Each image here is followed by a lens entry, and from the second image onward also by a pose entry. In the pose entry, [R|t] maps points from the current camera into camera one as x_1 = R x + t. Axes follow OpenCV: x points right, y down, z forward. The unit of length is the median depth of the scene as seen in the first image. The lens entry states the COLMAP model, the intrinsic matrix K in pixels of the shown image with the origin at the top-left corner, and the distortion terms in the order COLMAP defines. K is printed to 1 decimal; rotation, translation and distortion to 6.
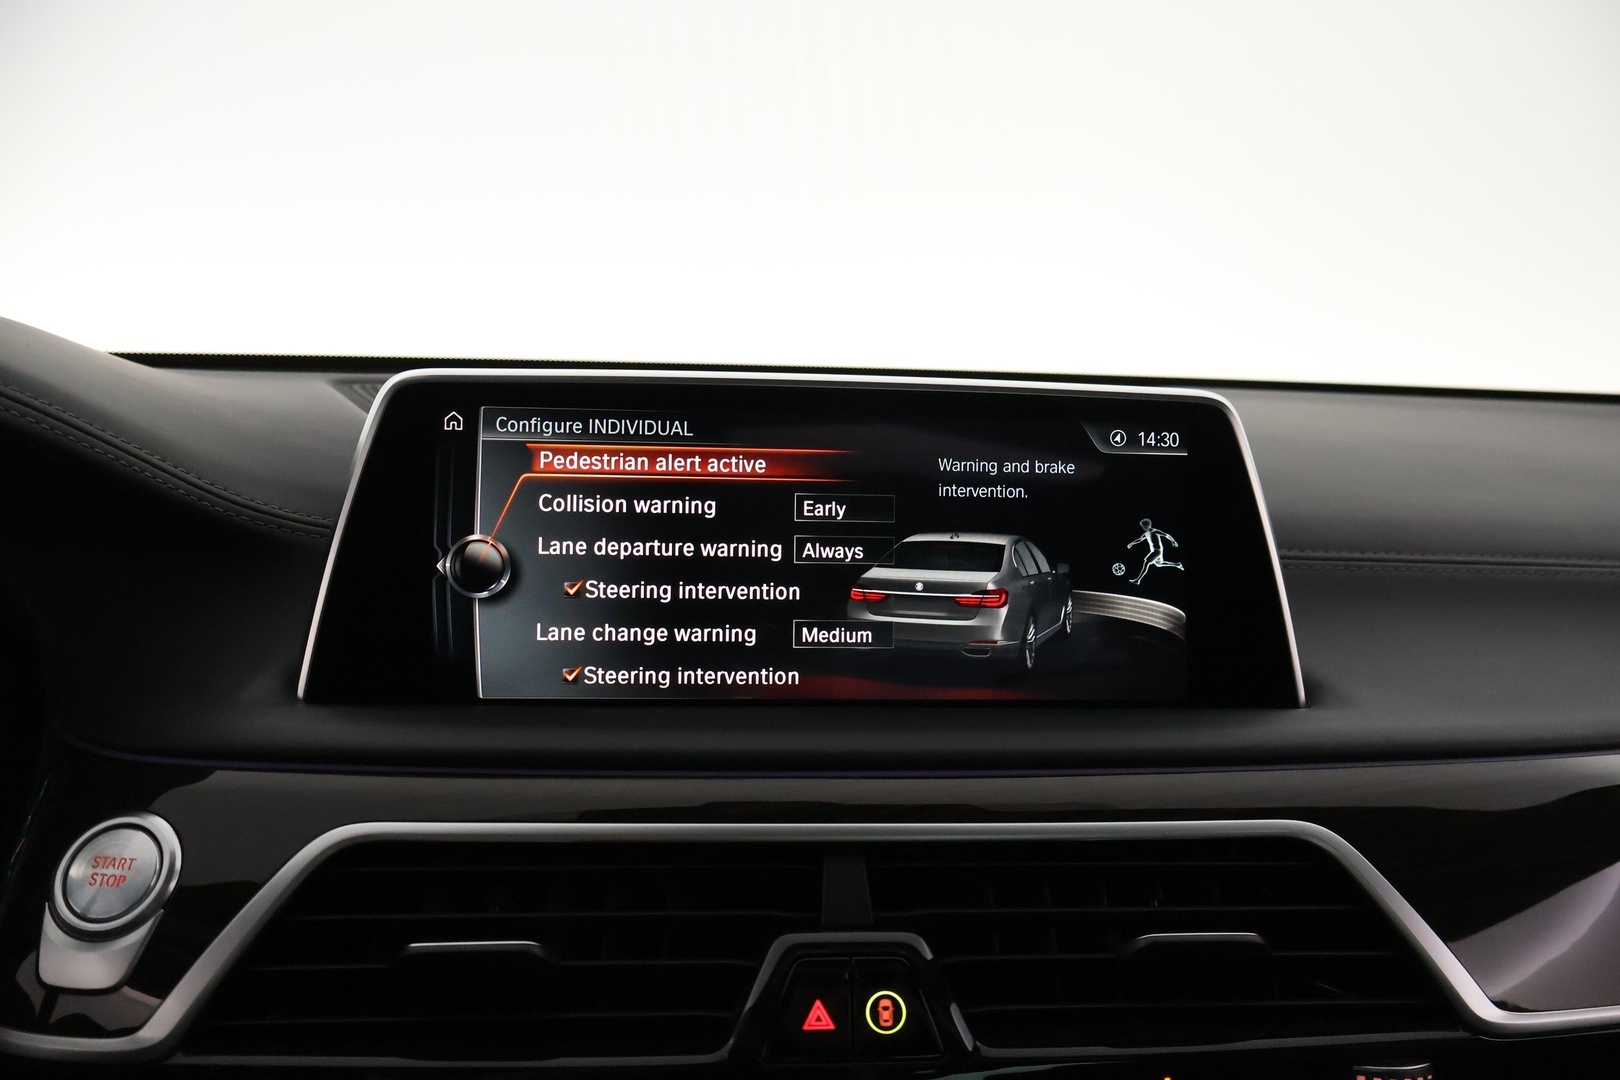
lens RADIAL K [[1412.6, 0, 812.2], [0, 1412.6, 534.9], [0, 0, 1]] dist [0.037898, -0.019153]
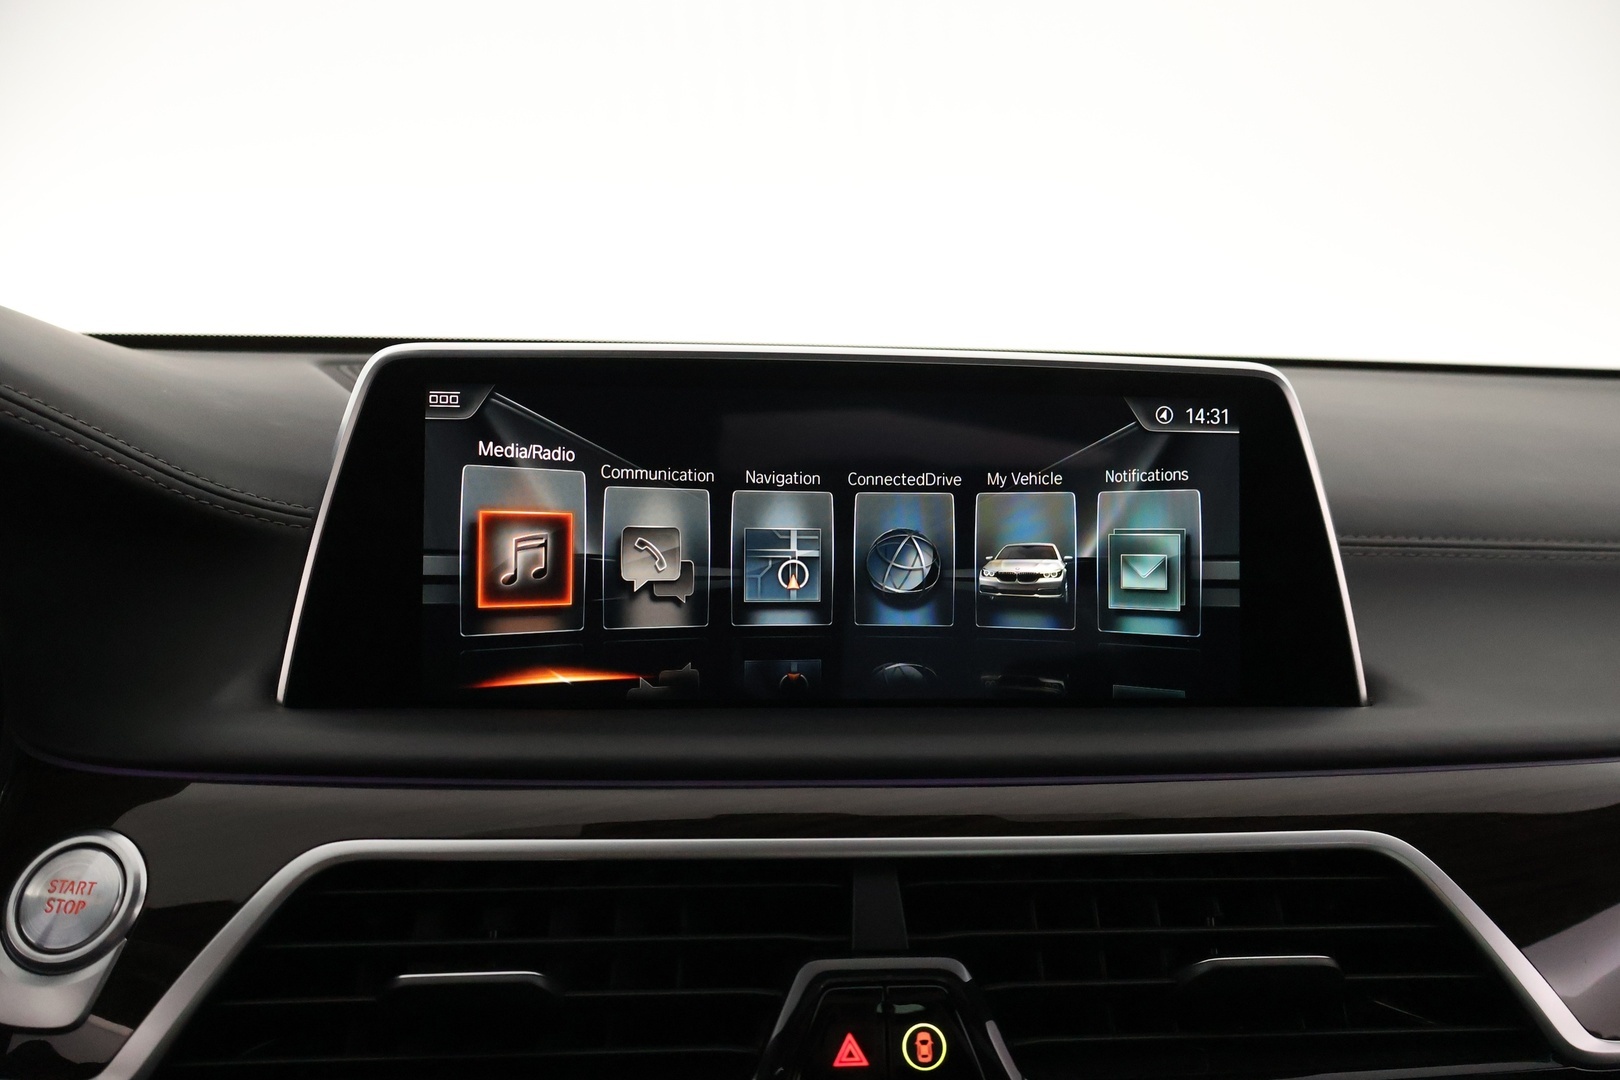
lens RADIAL K [[1412.6, 0, 813.6], [0, 1412.6, 543.2], [0, 0, 1]] dist [0.037898, -0.019153]
pose [[0.999985, -0.005310, 0.001356, -0.016270], [0.005290, 0.999885, 0.014186, 0.000932], [-0.001431, -0.014178, 0.999898, 0.085033]]
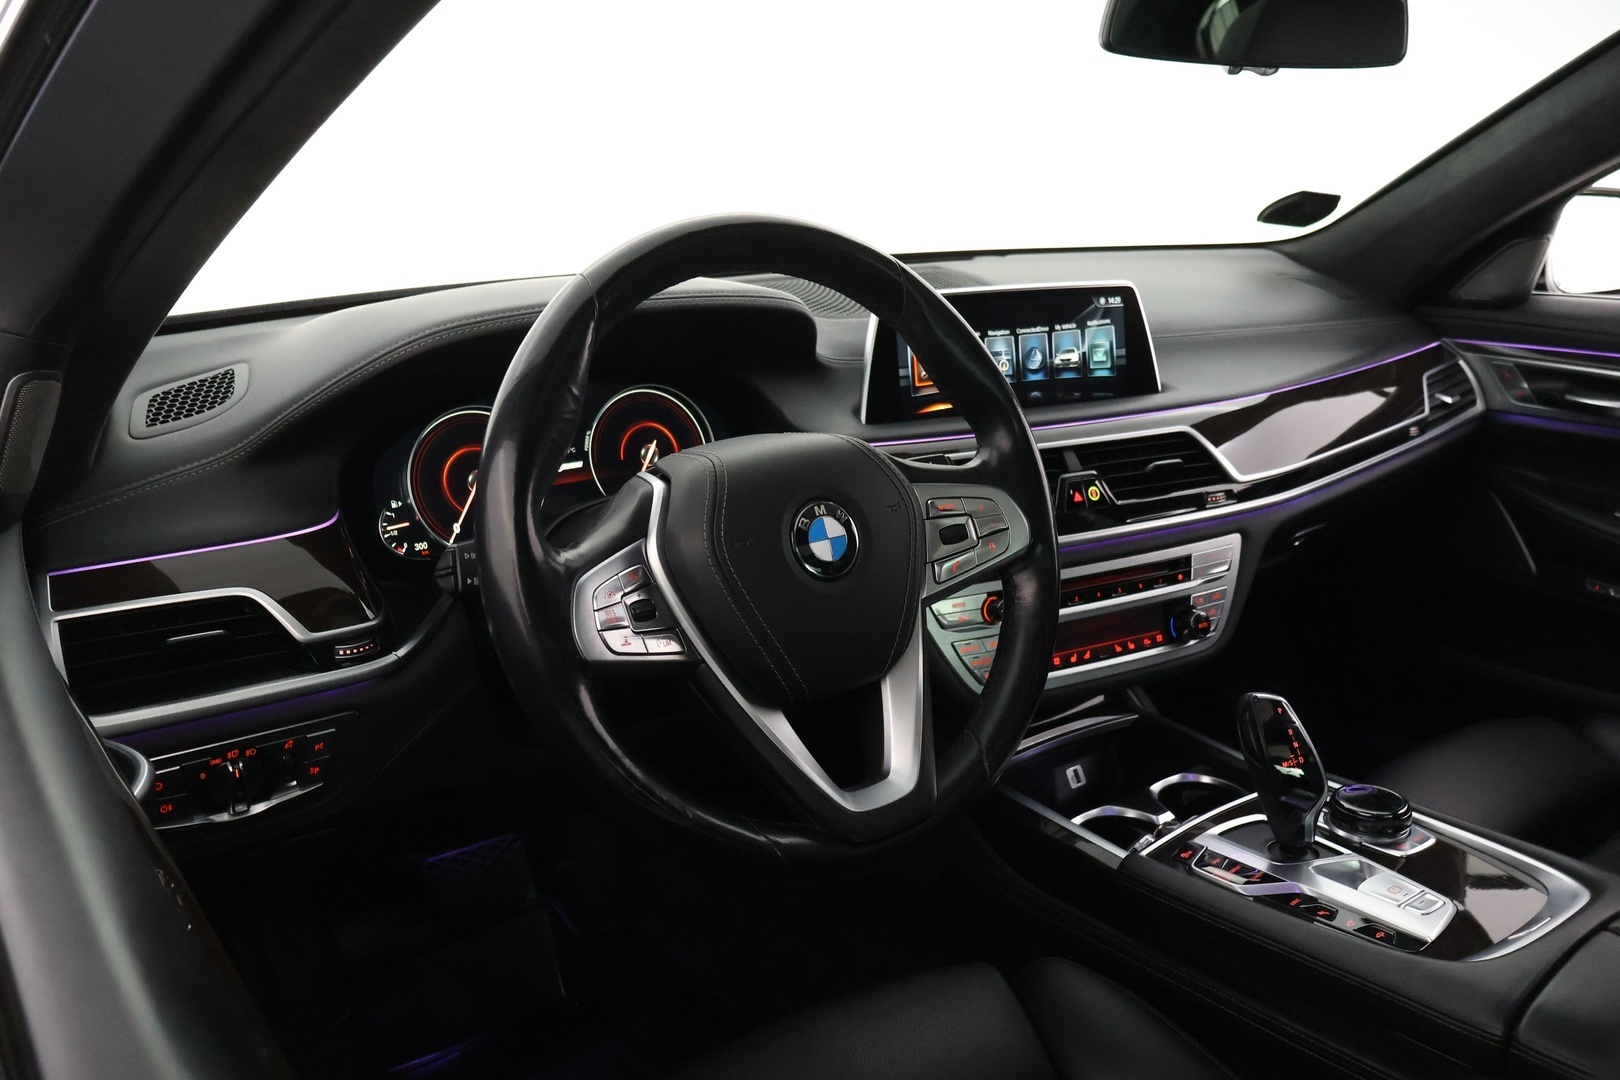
lens RADIAL K [[1367.7, 0, 809.2], [0, 1367.7, 539.3], [0, 0, 1]] dist [0.008444, 0.000421]
pose [[0.925490, -0.135268, 0.353795, -1.465393], [0.077689, 0.981990, 0.172221, -0.129734], [-0.370719, -0.131903, 0.919331, -1.437848]]
